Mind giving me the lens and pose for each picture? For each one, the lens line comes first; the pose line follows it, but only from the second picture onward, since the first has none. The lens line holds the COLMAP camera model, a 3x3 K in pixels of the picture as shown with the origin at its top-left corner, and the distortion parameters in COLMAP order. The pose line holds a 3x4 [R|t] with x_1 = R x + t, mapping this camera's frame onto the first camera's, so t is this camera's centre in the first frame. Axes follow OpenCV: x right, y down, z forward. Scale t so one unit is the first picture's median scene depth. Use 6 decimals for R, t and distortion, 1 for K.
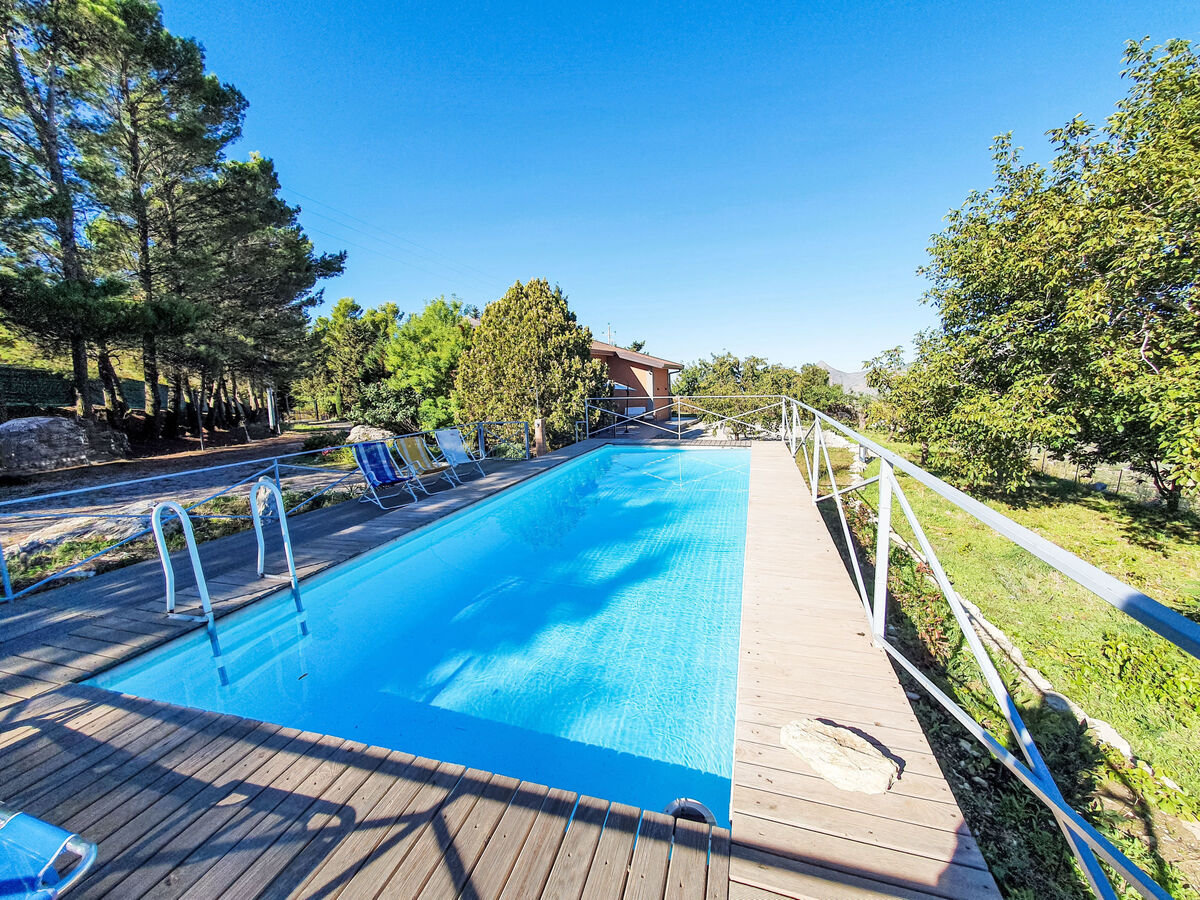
lens RADIAL K [[453.7, 0, 600.0], [0, 453.7, 450.0], [0, 0, 1]] dist [0.001977, 0.000080]
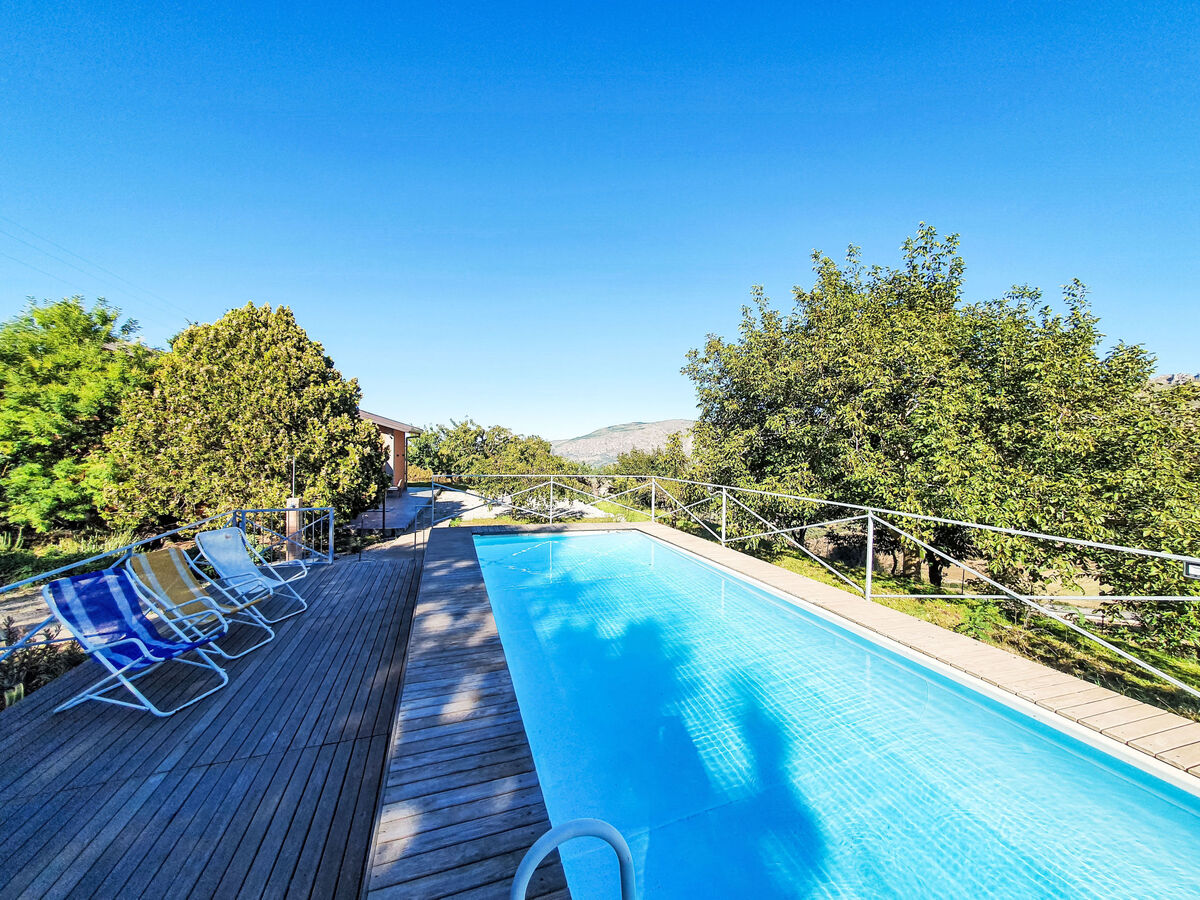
lens RADIAL K [[468.2, 0, 600.0], [0, 468.2, 450.0], [0, 0, 1]] dist [0.001056, 0.000071]
pose [[0.810150, 0.041044, 0.584784, -0.162763], [0.043576, 0.990570, -0.129895, -0.025149], [-0.584601, 0.130717, 0.800721, 0.122680]]
